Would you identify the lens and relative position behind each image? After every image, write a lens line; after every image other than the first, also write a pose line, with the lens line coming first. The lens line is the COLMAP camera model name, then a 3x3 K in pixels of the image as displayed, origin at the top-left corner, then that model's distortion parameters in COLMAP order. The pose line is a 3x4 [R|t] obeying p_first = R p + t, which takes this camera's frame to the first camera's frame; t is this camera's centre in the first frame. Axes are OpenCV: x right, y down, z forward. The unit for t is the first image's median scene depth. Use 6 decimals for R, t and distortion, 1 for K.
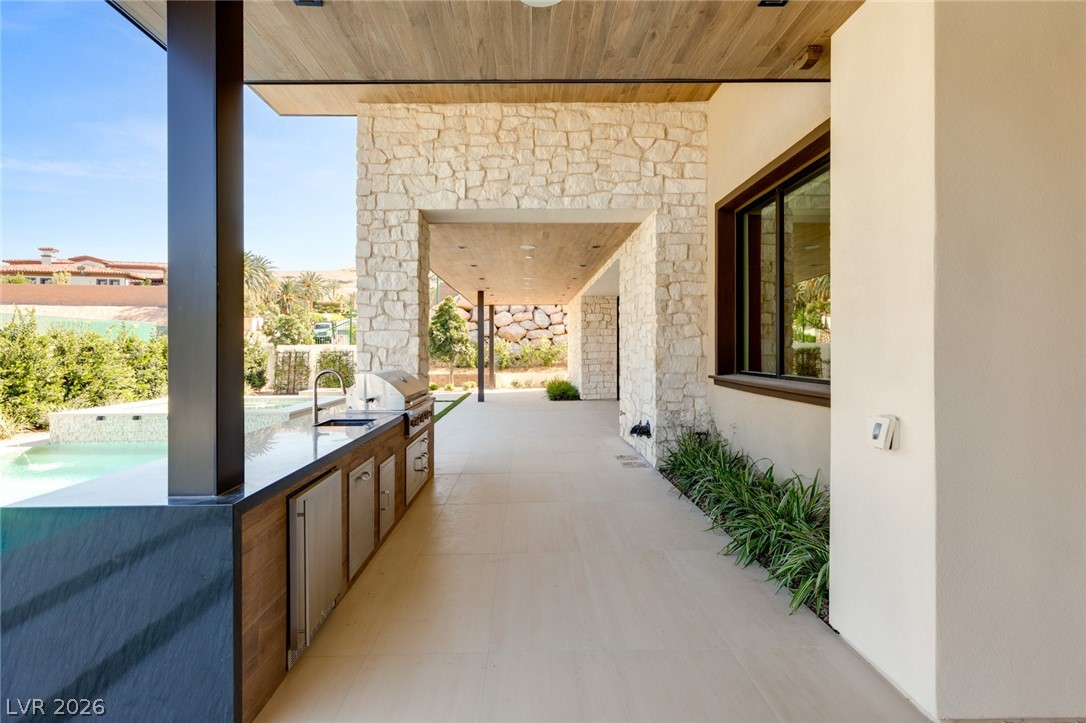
lens RADIAL K [[508.9, 0, 540.7], [0, 508.9, 353.5], [0, 0, 1]] dist [-0.001389, 0.000042]
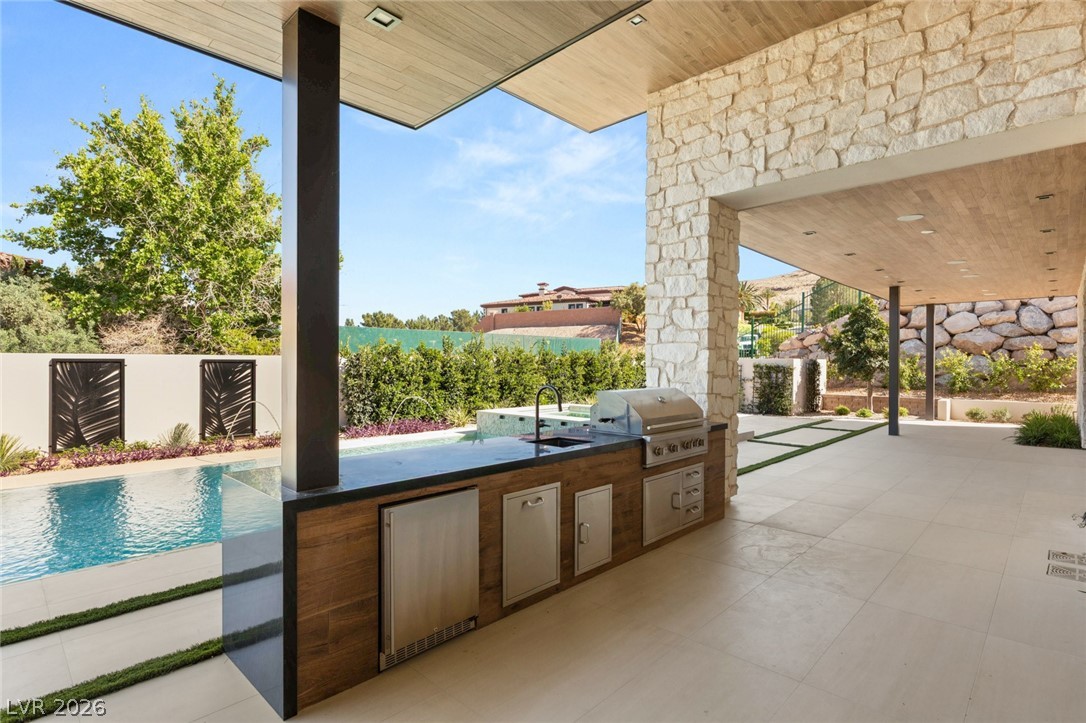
lens RADIAL K [[546.1, 0, 541.2], [0, 546.1, 366.4], [0, 0, 1]] dist [-0.002227, -0.000857]
pose [[0.704078, 0.012704, -0.710009, 0.204667], [-0.013797, 0.999896, 0.004209, -0.004968], [0.709988, 0.006833, 0.704180, 0.172331]]
